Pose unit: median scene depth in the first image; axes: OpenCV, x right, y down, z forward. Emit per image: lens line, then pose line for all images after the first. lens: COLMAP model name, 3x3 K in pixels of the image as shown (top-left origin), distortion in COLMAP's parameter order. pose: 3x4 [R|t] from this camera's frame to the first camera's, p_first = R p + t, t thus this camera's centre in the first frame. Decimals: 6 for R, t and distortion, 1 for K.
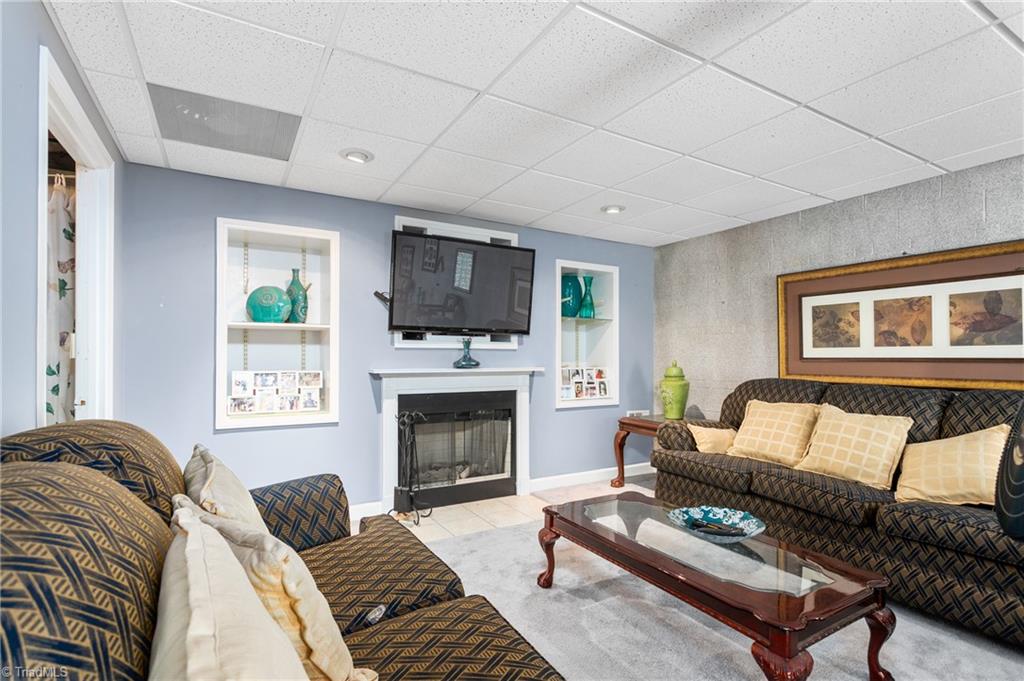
lens RADIAL K [[493.9, 0, 508.2], [0, 493.9, 346.2], [0, 0, 1]] dist [-0.000660, -0.000255]
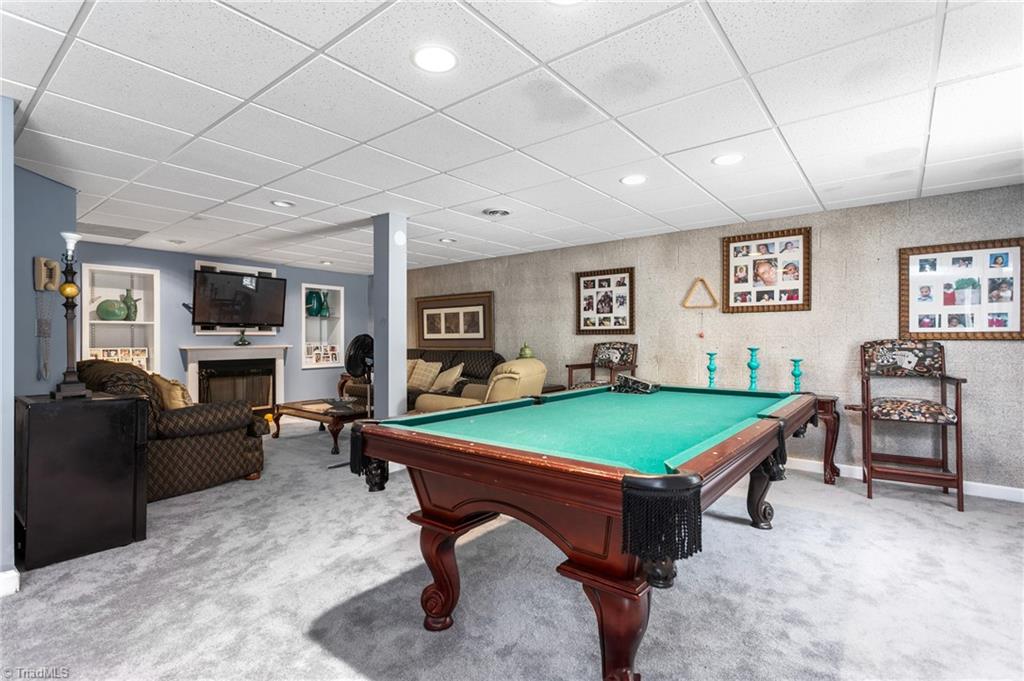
lens RADIAL K [[493.9, 0, 516.2], [0, 493.9, 336.0], [0, 0, 1]] dist [-0.000660, -0.000255]
pose [[0.934853, -0.005178, 0.354998, 0.213497], [0.000609, 0.999916, 0.012981, -0.013718], [-0.355036, -0.011919, 0.934777, -1.051156]]
